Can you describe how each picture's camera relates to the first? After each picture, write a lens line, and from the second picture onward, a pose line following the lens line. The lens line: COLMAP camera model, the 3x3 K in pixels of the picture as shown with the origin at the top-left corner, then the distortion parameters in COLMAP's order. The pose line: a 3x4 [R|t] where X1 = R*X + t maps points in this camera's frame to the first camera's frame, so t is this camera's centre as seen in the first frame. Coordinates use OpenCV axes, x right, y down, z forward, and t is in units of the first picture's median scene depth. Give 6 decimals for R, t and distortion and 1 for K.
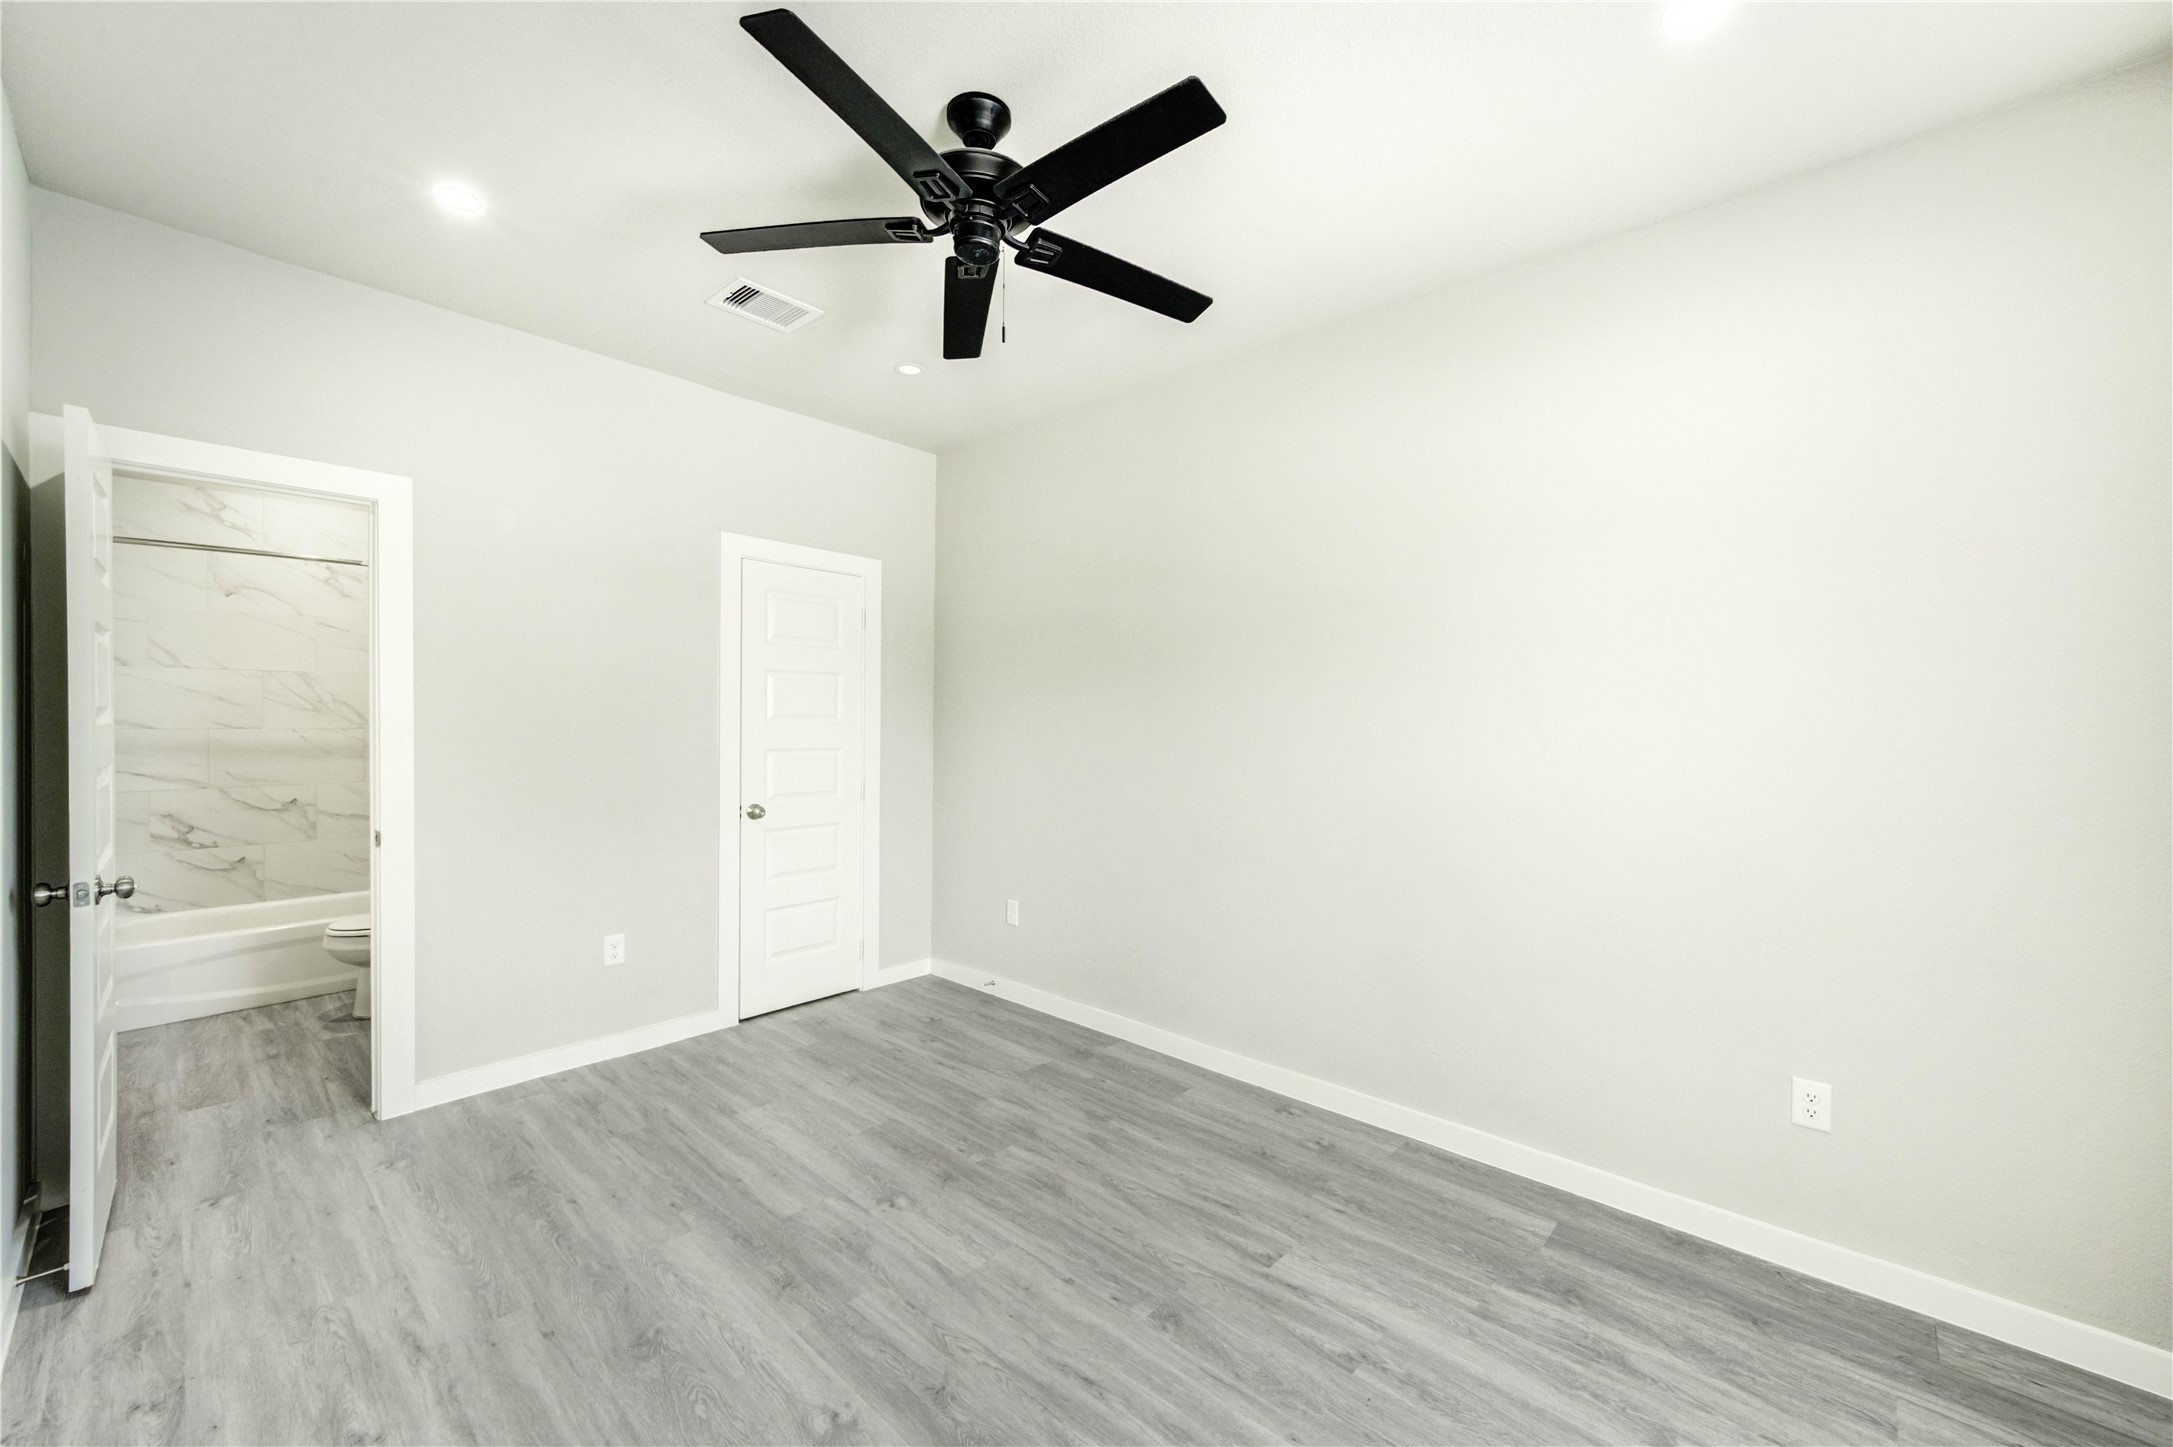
lens RADIAL K [[855.1, 0, 1087.9], [0, 855.1, 724.3], [0, 0, 1]] dist [-0.001691, 0.000904]
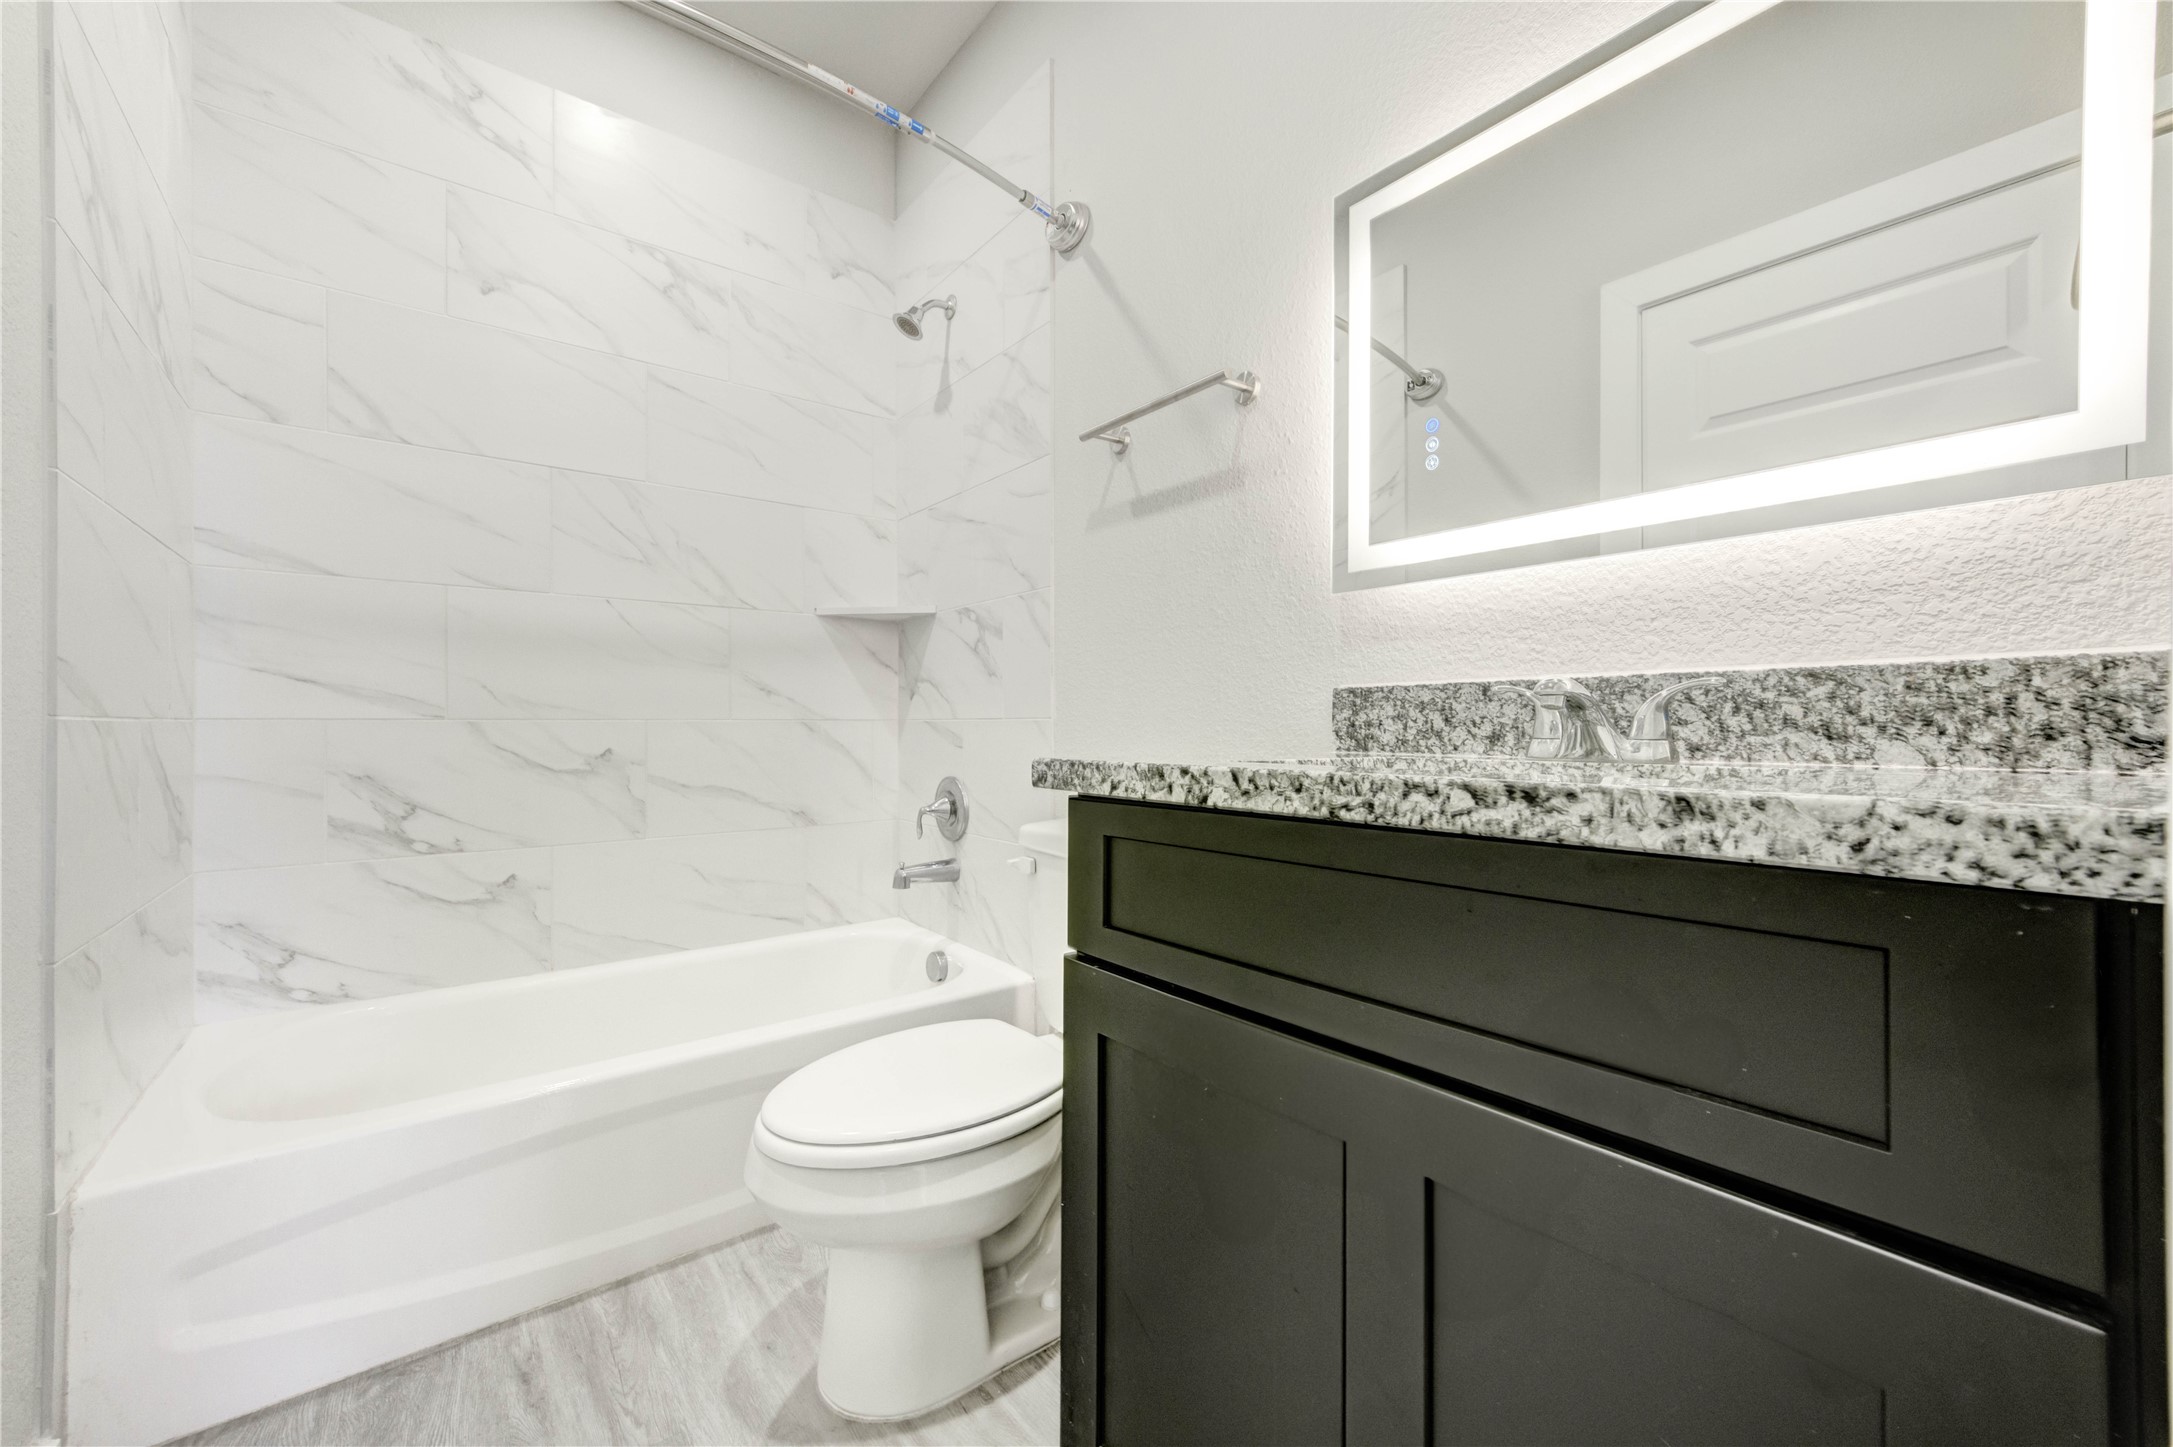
lens RADIAL K [[855.1, 0, 1085.9], [0, 855.1, 718.2], [0, 0, 1]] dist [-0.001691, 0.000904]
pose [[0.984773, -0.013526, -0.173318, -0.619355], [0.009962, 0.999721, -0.021420, 0.086829], [0.173559, 0.019367, 0.984633, 0.614938]]
